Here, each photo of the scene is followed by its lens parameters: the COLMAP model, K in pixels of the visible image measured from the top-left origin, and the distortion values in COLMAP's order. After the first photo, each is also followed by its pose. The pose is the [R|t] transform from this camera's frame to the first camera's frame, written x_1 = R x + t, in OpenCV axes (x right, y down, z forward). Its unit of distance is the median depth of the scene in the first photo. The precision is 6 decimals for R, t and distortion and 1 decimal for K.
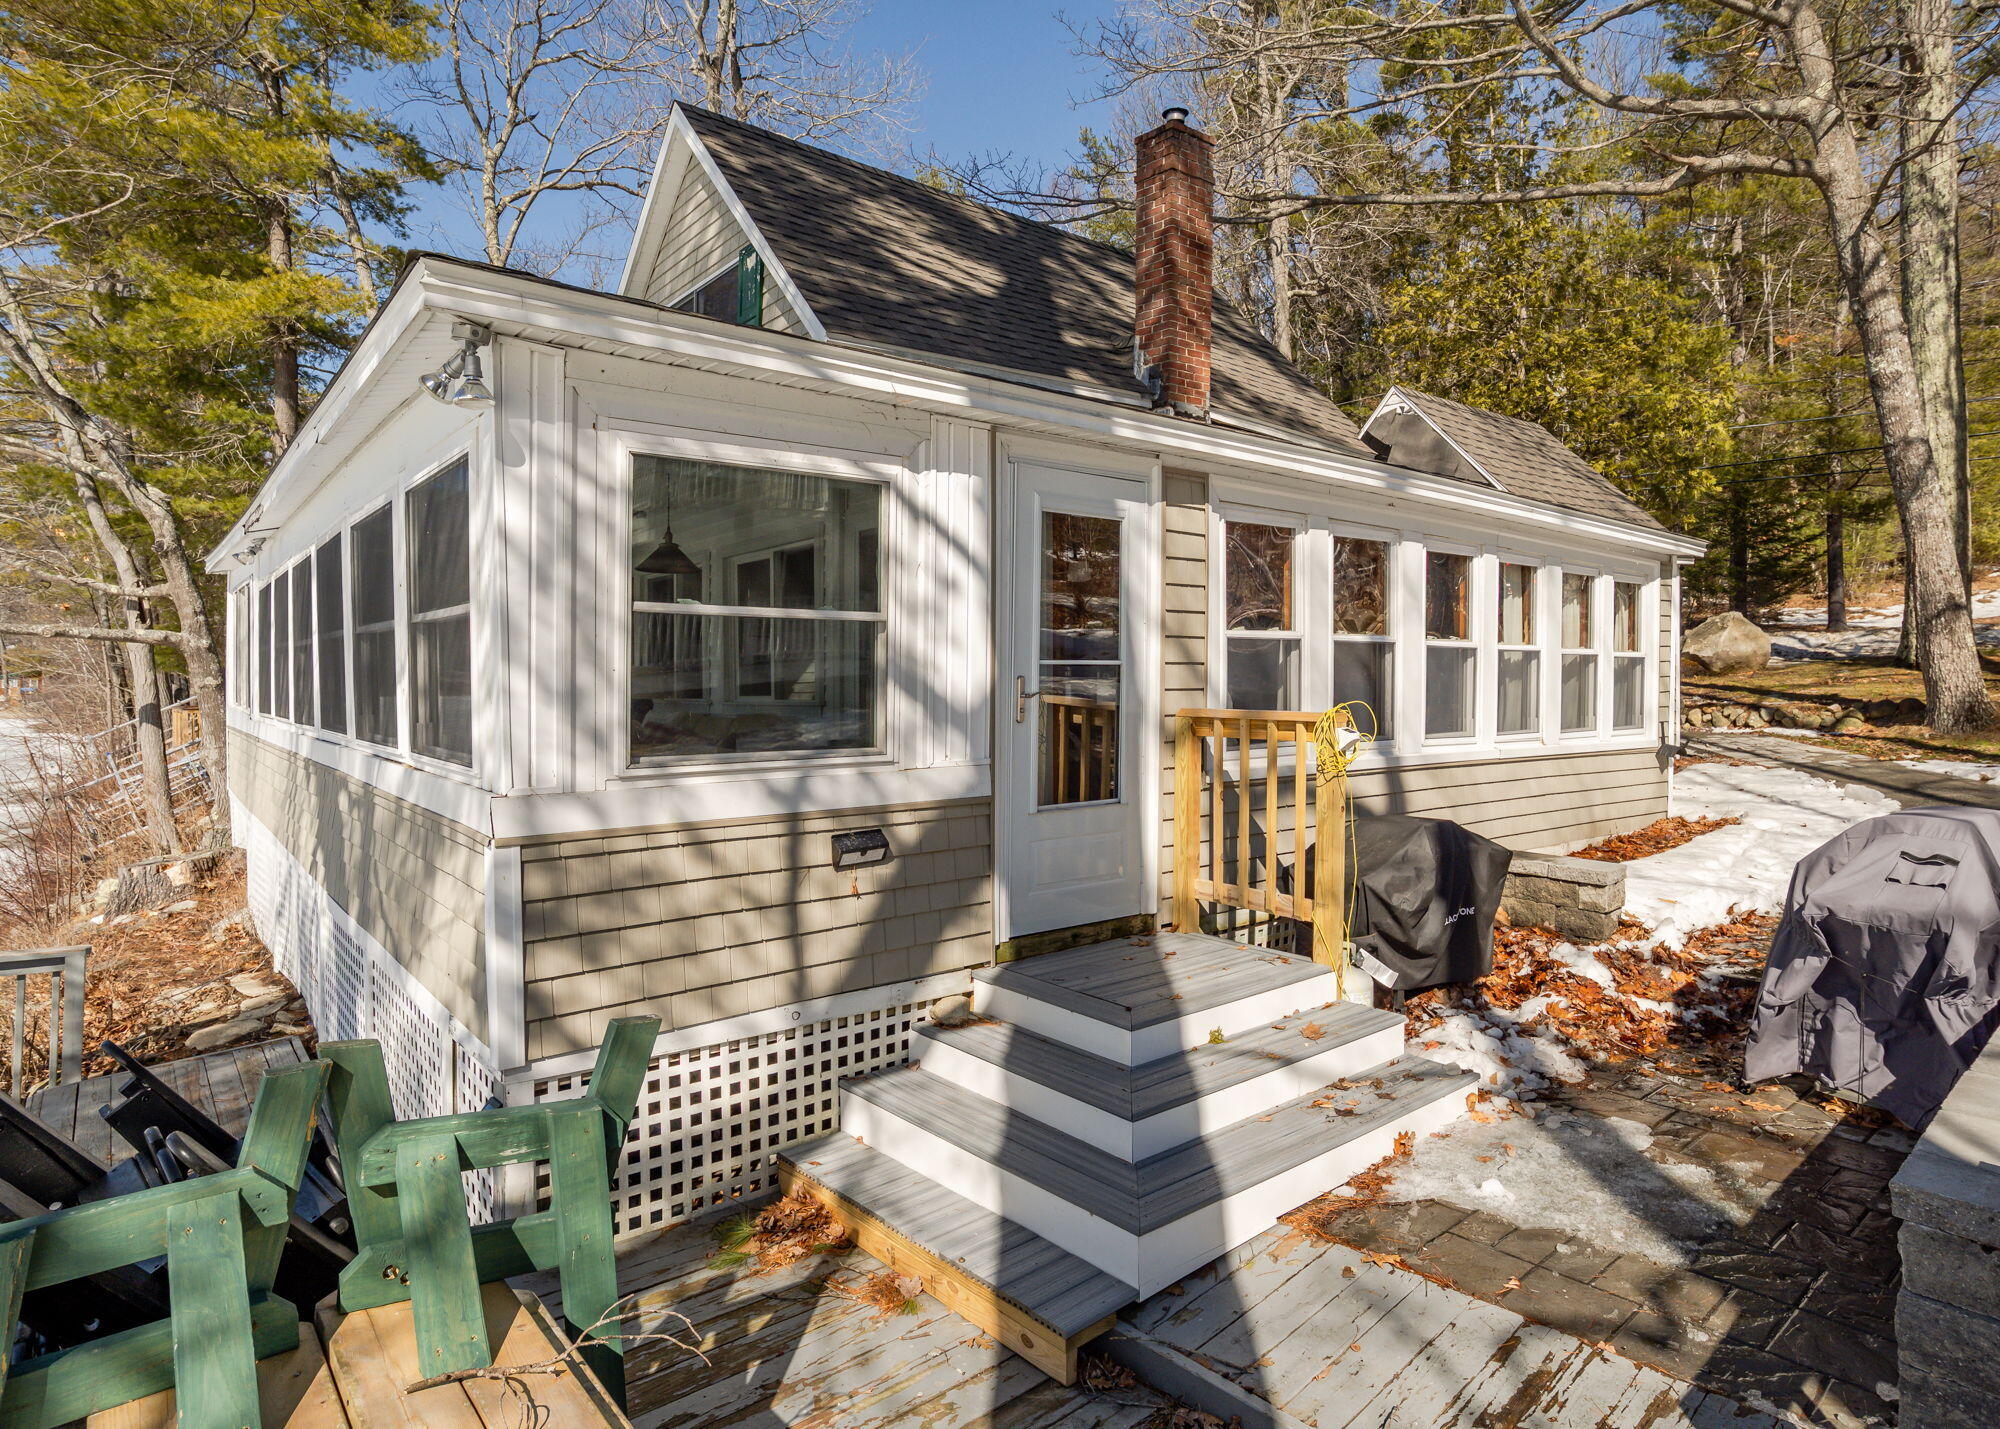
lens RADIAL K [[1080.6, 0, 1020.2], [0, 1080.6, 705.9], [0, 0, 1]] dist [-0.035504, 0.000617]
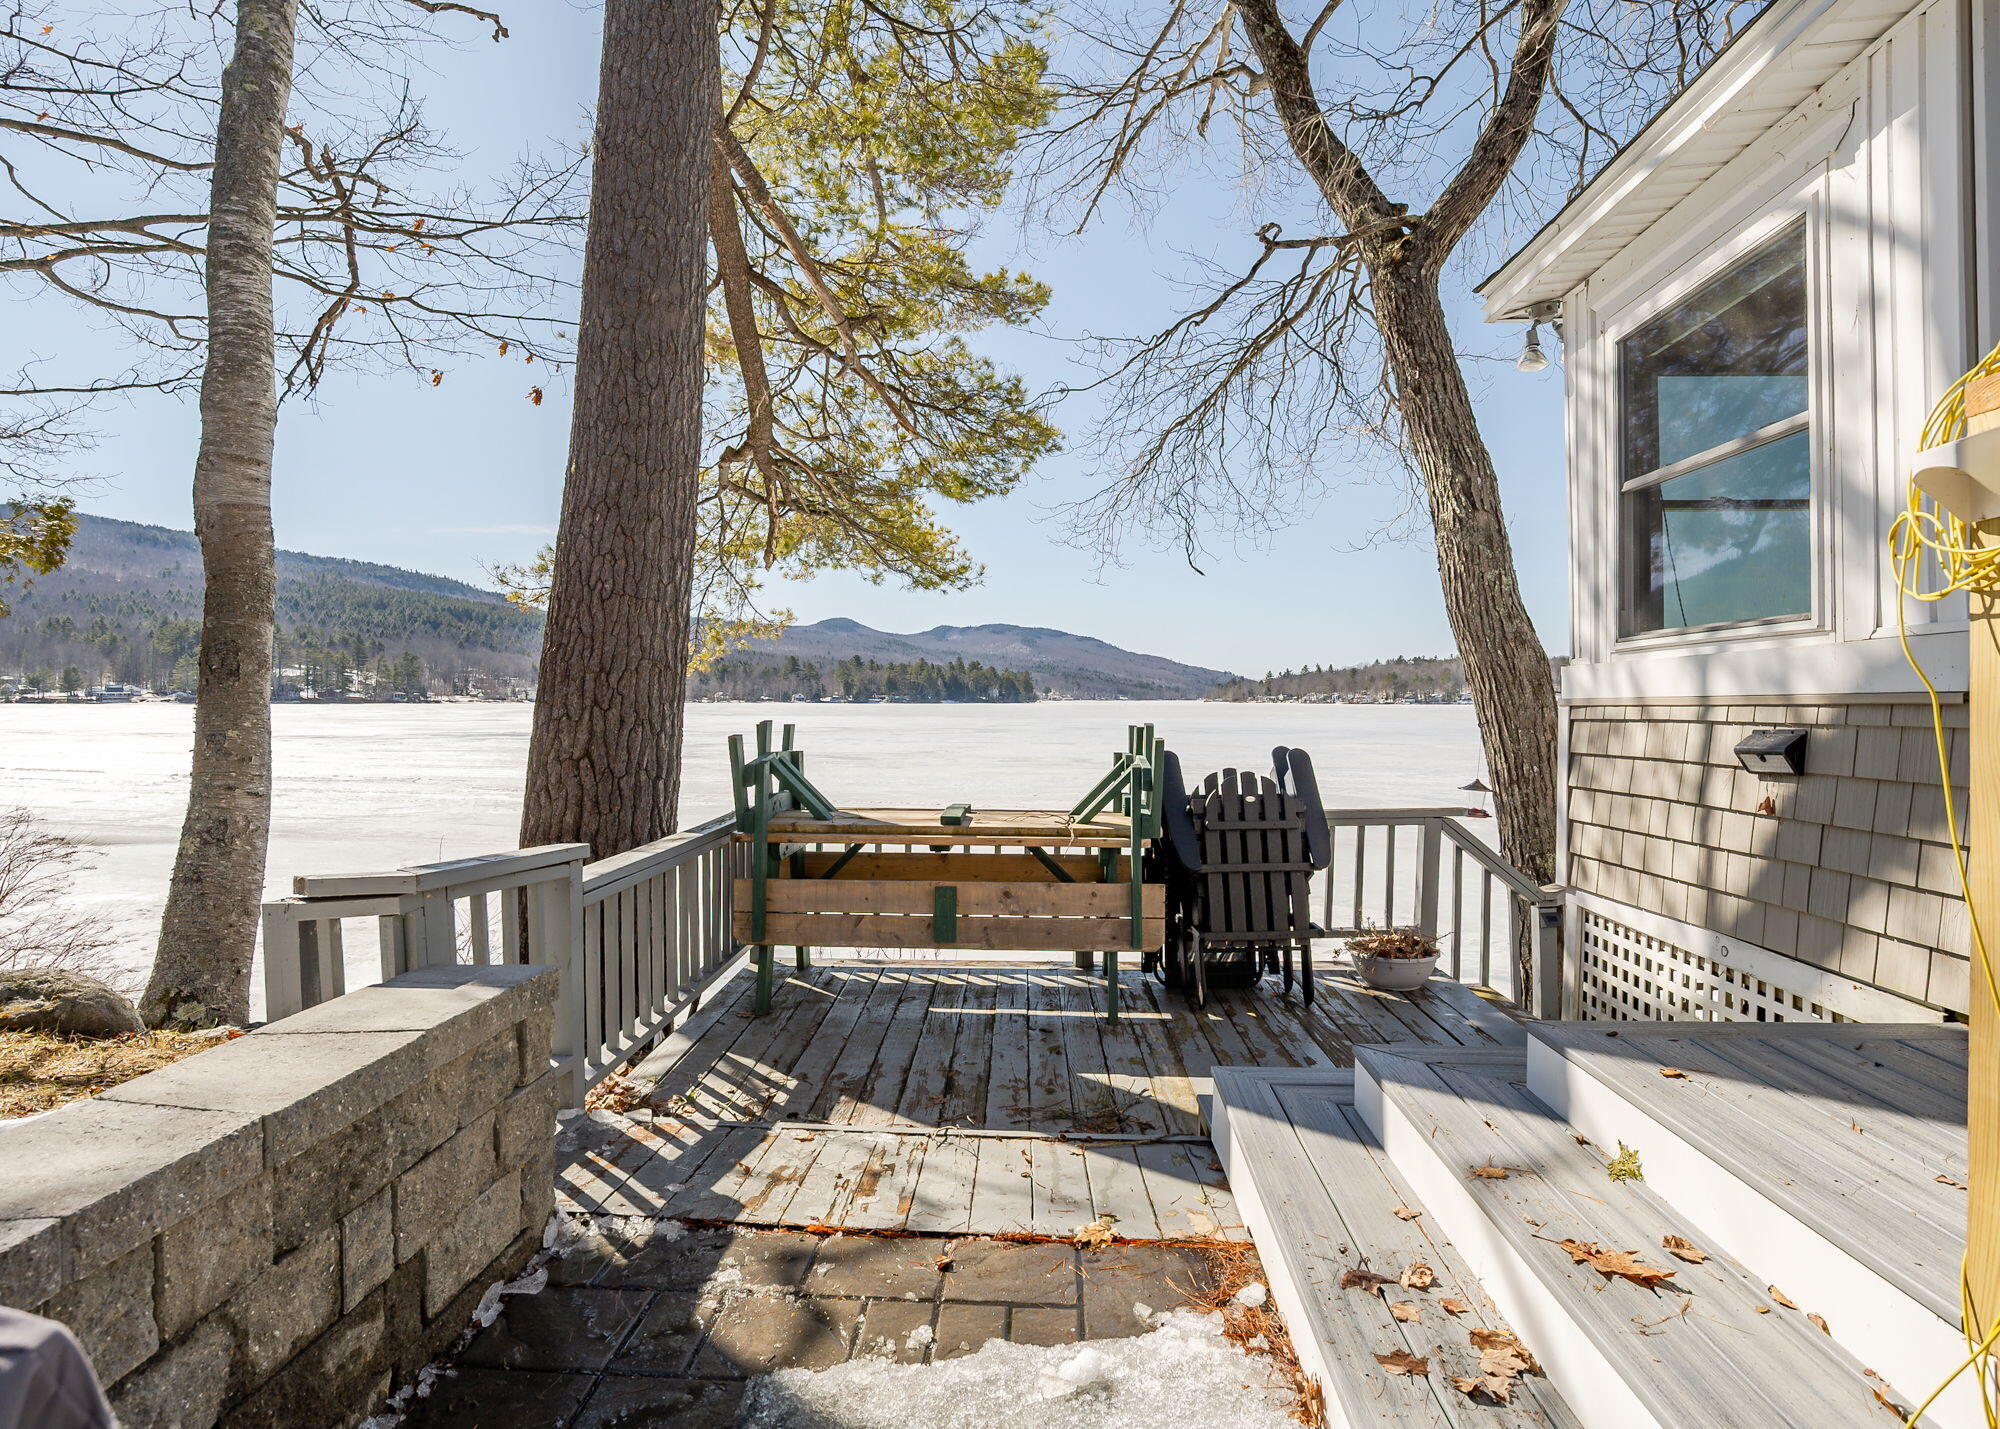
lens RADIAL K [[1145.6, 0, 992.2], [0, 1145.6, 709.6], [0, 0, 1]] dist [-0.002801, -0.000973]
pose [[-0.678219, 0.005685, -0.734838, 0.800074], [-0.011064, 0.999778, 0.017947, 0.102039], [0.734777, 0.020303, -0.678005, 1.205787]]
